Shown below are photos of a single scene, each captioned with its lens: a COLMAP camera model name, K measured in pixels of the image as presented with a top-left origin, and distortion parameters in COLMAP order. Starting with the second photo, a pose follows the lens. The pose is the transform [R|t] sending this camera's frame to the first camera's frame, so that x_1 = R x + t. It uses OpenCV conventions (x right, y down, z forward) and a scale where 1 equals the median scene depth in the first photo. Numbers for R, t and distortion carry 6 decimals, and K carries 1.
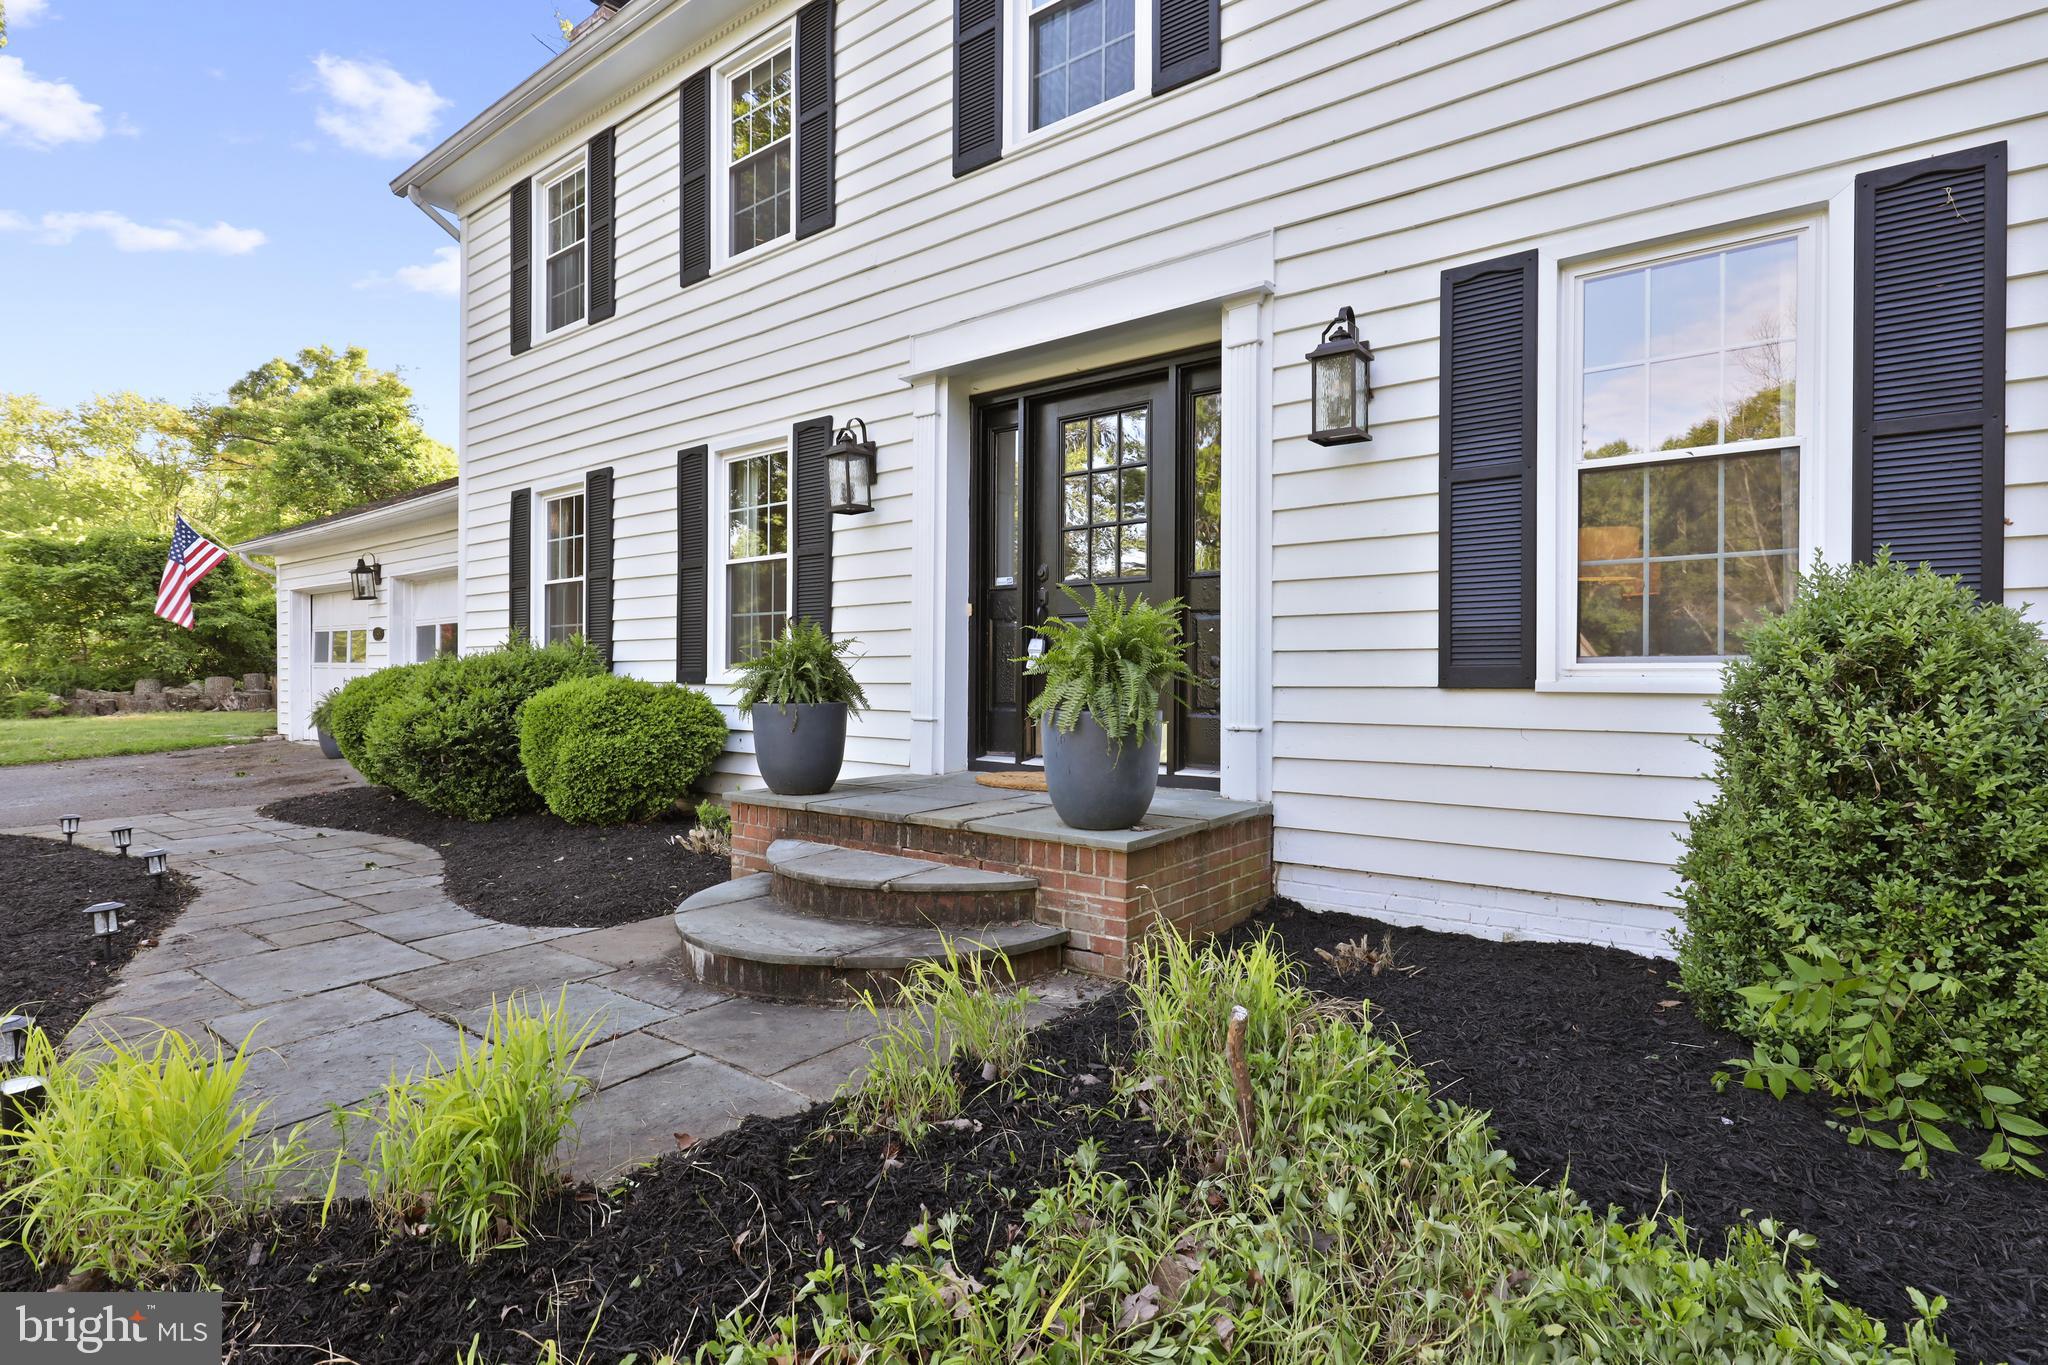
lens RADIAL K [[993.8, 0, 1030.8], [0, 993.8, 666.6], [0, 0, 1]] dist [-0.020157, -0.000934]
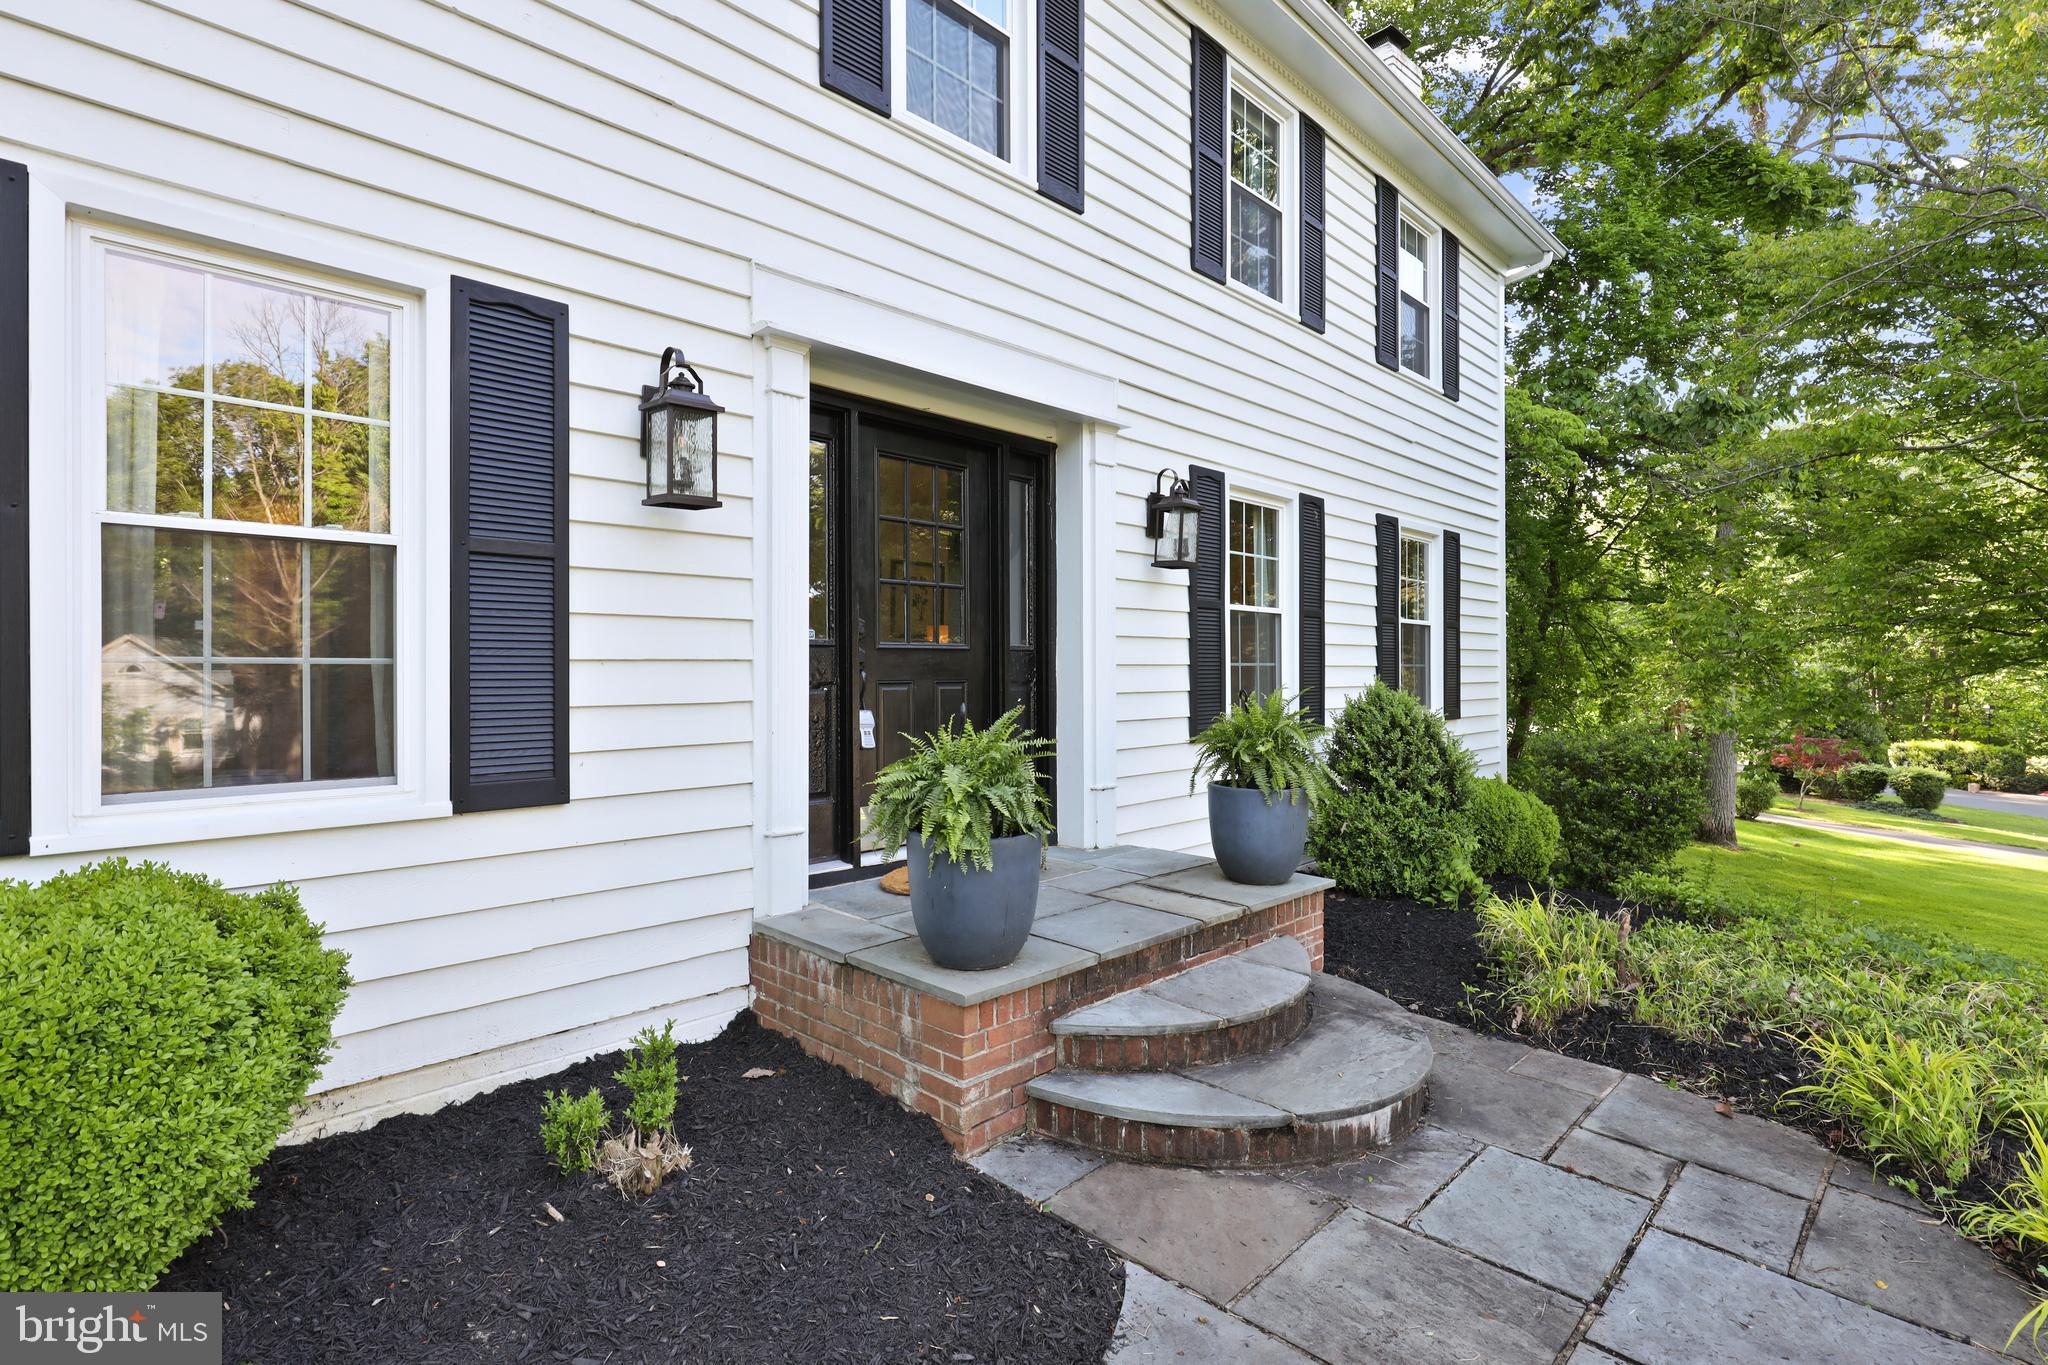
lens RADIAL K [[993.8, 0, 1031.7], [0, 993.8, 683.9], [0, 0, 1]] dist [-0.020157, -0.000934]
pose [[0.128547, 0.010149, 0.991651, -0.867426], [0.010003, 0.999883, -0.011530, -0.048379], [-0.991653, 0.011402, 0.128431, 0.849205]]
